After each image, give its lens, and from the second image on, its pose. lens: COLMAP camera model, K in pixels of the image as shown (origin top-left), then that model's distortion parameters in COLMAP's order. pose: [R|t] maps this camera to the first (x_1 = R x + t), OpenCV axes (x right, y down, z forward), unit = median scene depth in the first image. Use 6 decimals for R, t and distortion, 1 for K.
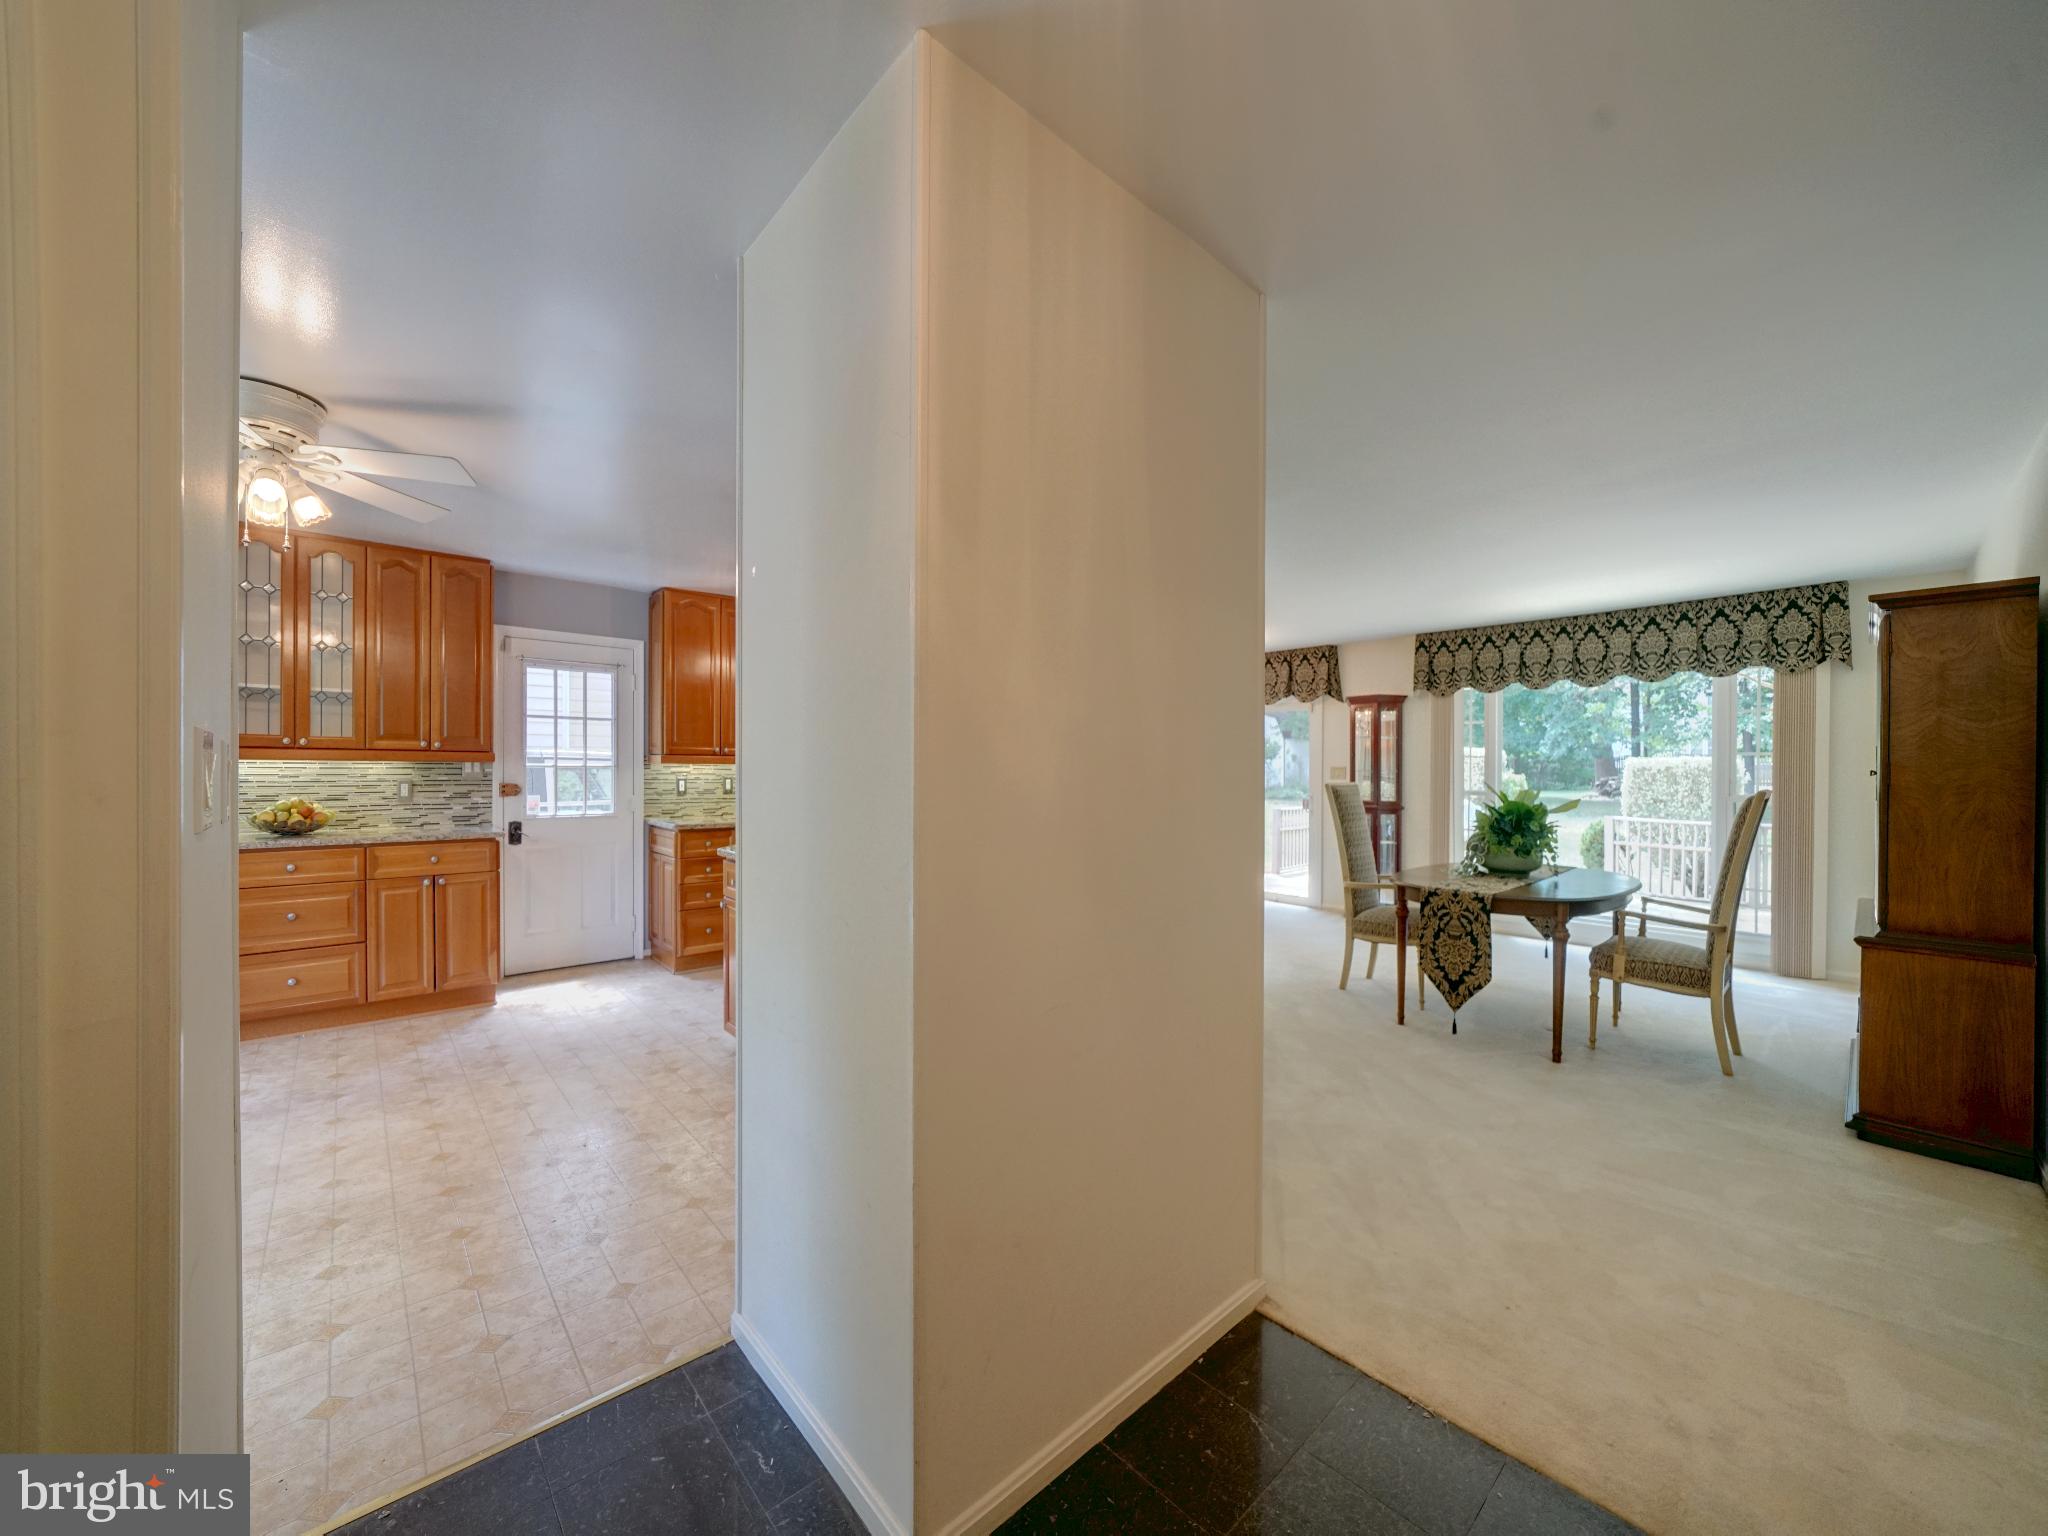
lens RADIAL K [[773.0, 0, 1014.9], [0, 773.0, 775.3], [0, 0, 1]] dist [-0.008057, 0.000063]
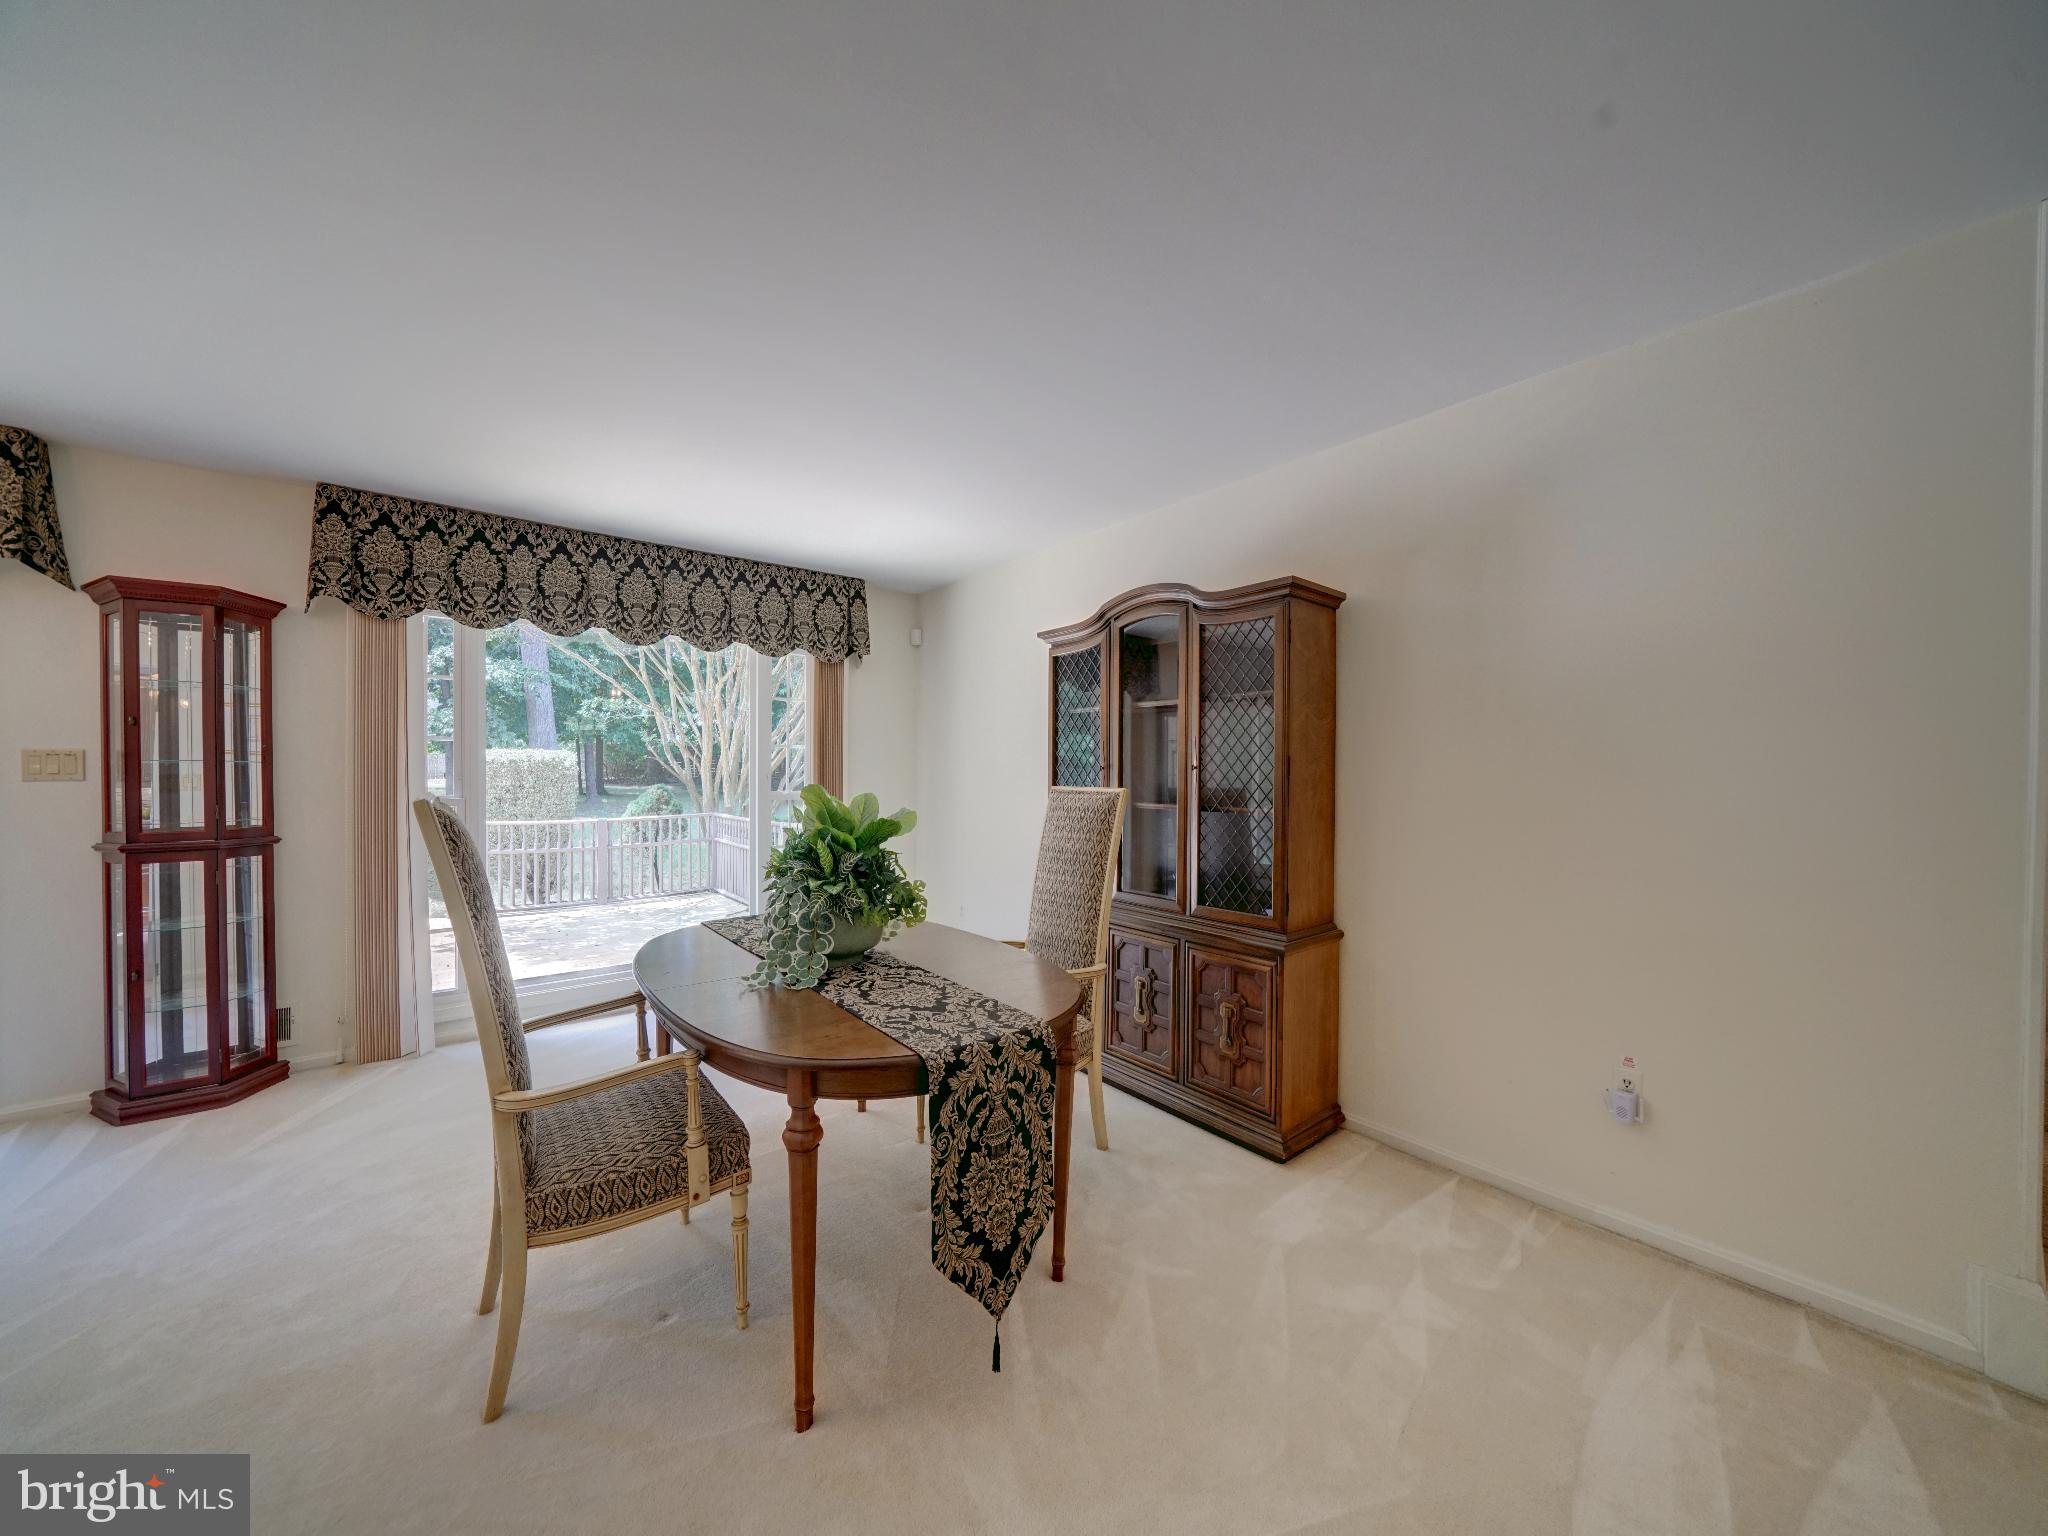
lens RADIAL K [[720.3, 0, 1018.0], [0, 720.3, 775.9], [0, 0, 1]] dist [-0.025917, 0.002480]
pose [[0.048290, -0.008953, 0.998793, 0.145558], [0.001432, 0.999959, 0.008894, -0.000747], [-0.998832, 0.001001, 0.048301, 0.799260]]
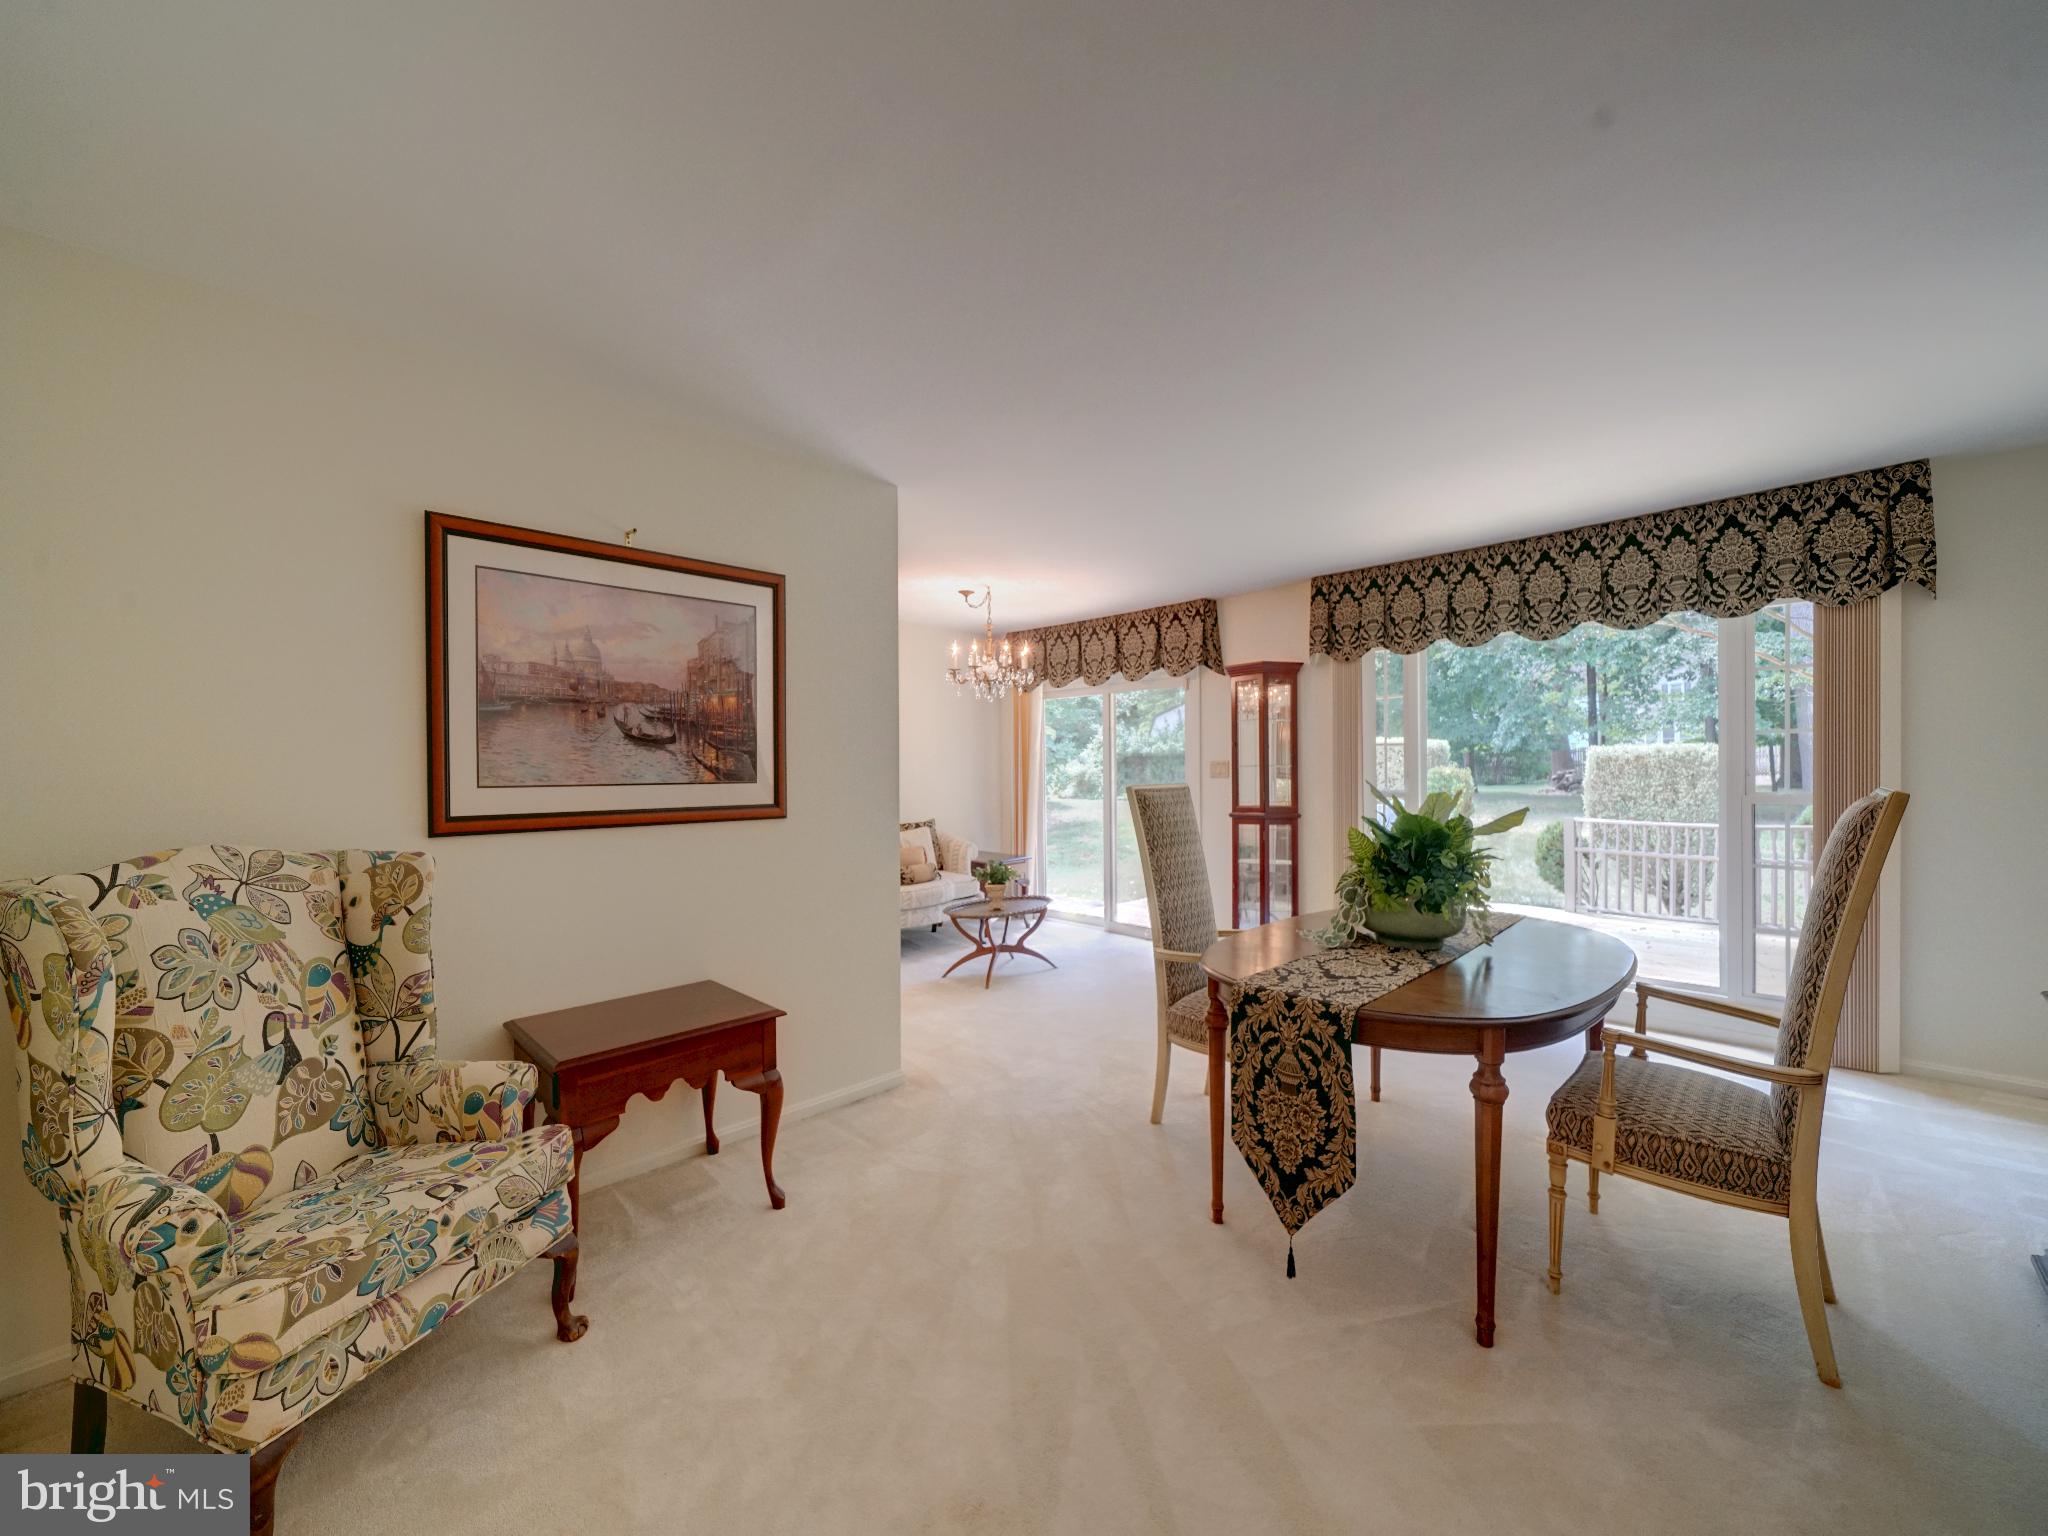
lens RADIAL K [[782.3, 0, 1017.7], [0, 782.3, 780.2], [0, 0, 1]] dist [-0.005969, 0.000174]
pose [[0.998832, -0.015369, 0.045816, 0.306346], [0.015203, 0.999877, 0.003968, 0.002164], [-0.045872, -0.003267, 0.998942, 0.407868]]
